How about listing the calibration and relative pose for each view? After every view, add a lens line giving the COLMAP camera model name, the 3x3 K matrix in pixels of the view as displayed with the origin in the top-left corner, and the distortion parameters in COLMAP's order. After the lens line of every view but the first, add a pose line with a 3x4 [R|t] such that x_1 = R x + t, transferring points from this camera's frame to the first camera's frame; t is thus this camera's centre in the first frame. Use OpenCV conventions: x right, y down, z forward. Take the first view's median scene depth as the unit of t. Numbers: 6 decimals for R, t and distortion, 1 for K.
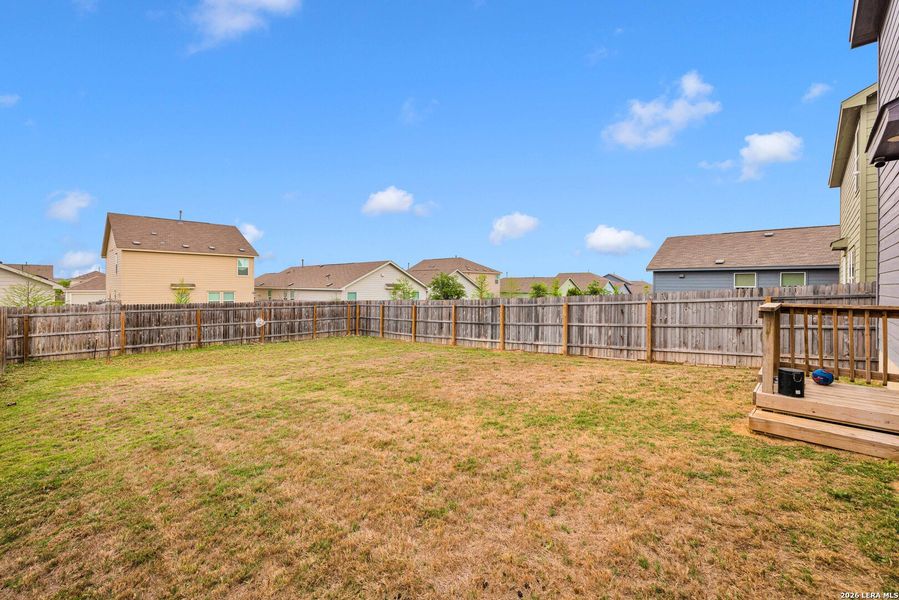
lens RADIAL K [[375.6, 0, 442.8], [0, 375.6, 289.7], [0, 0, 1]] dist [-0.001417, -0.000286]
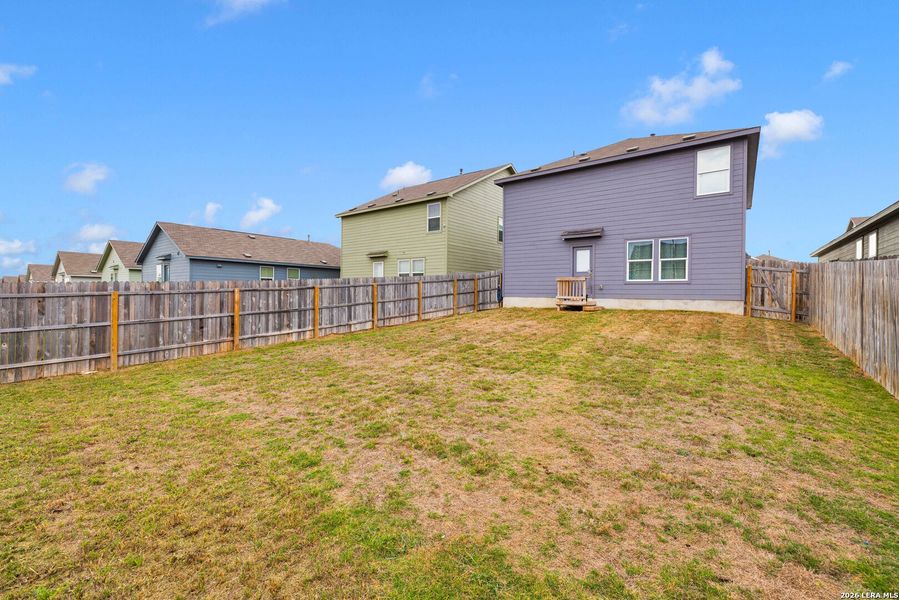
lens RADIAL K [[375.6, 0, 442.8], [0, 375.6, 289.7], [0, 0, 1]] dist [-0.001417, -0.000286]
pose [[-0.114234, 0.001934, 0.993452, -0.748363], [-0.001400, 0.999997, -0.002108, 0.051064], [-0.993453, -0.001632, -0.114231, 0.821350]]
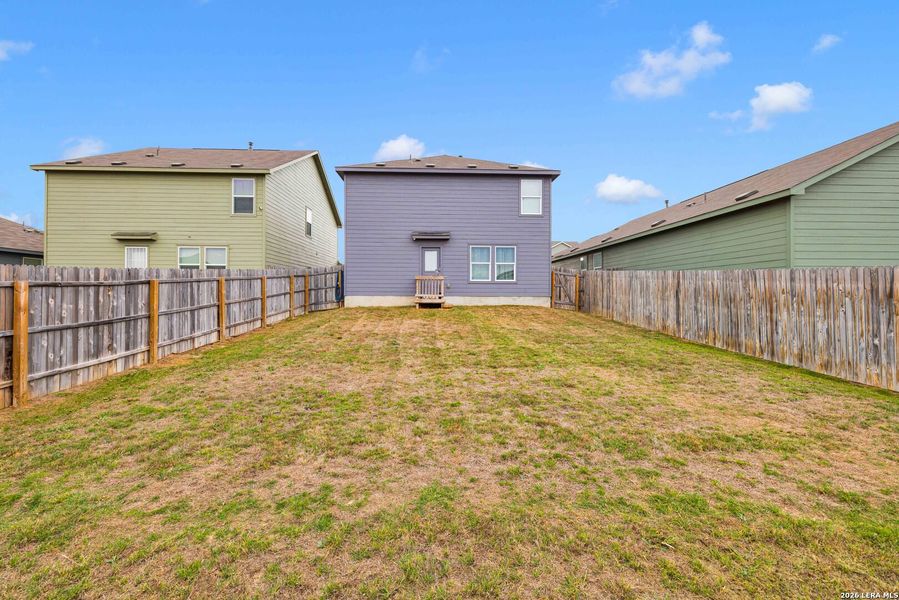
lens RADIAL K [[375.6, 0, 442.8], [0, 375.6, 289.7], [0, 0, 1]] dist [-0.001417, -0.000286]
pose [[-0.726942, -0.000896, 0.686699, -0.521719], [-0.003449, 0.999991, -0.002346, 0.055657], [-0.686691, -0.004073, -0.726938, 1.123543]]
